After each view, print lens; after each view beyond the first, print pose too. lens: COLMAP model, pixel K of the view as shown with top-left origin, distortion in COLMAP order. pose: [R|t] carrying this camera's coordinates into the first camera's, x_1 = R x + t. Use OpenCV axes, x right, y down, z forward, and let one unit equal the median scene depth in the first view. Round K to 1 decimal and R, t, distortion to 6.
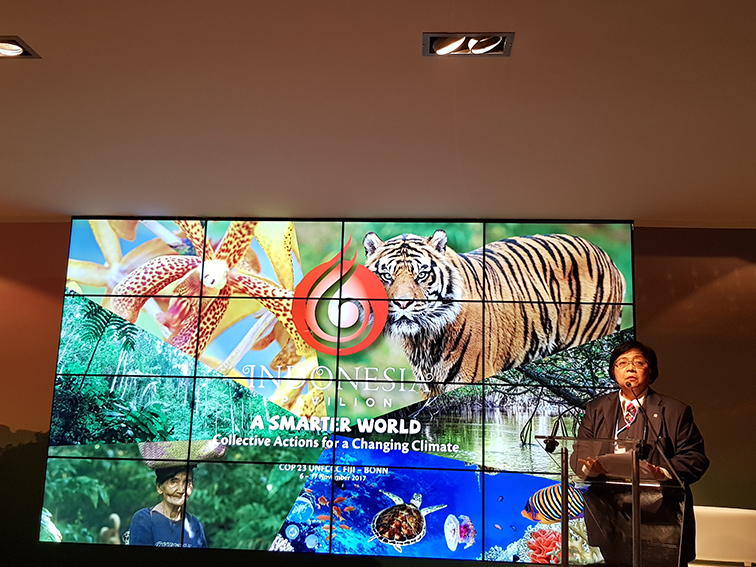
lens RADIAL K [[572.8, 0, 379.9], [0, 572.8, 286.6], [0, 0, 1]] dist [-0.003206, -0.007033]
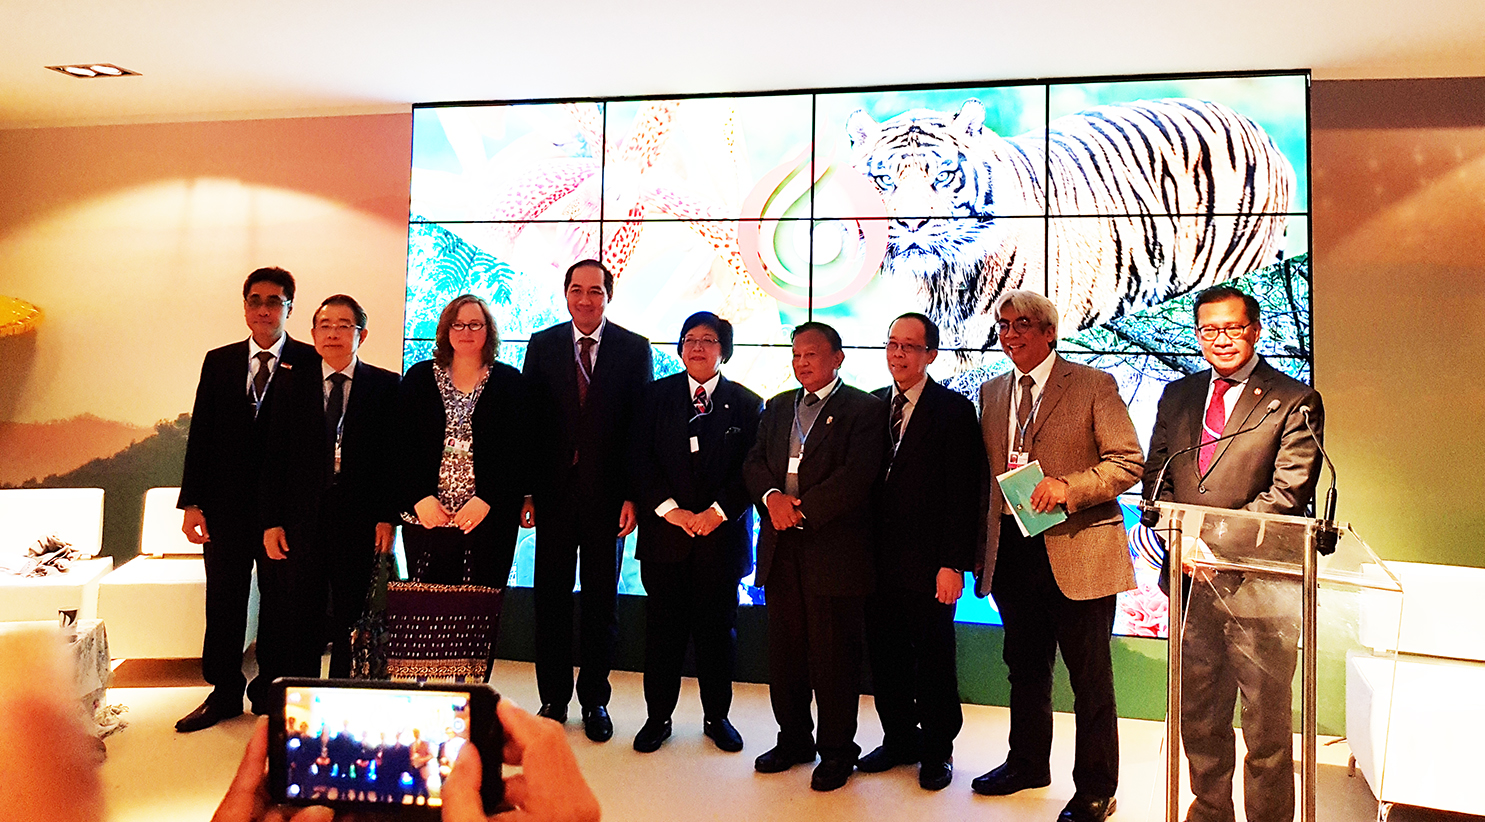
lens RADIAL K [[1341.2, 0, 734.4], [0, 1341.2, 415.9], [0, 0, 1]] dist [0.023402, -0.067613]
pose [[0.991703, -0.016033, -0.127543, 0.030510], [0.031732, 0.992019, 0.122030, 0.052384], [0.124569, -0.125065, 0.984297, -0.488863]]
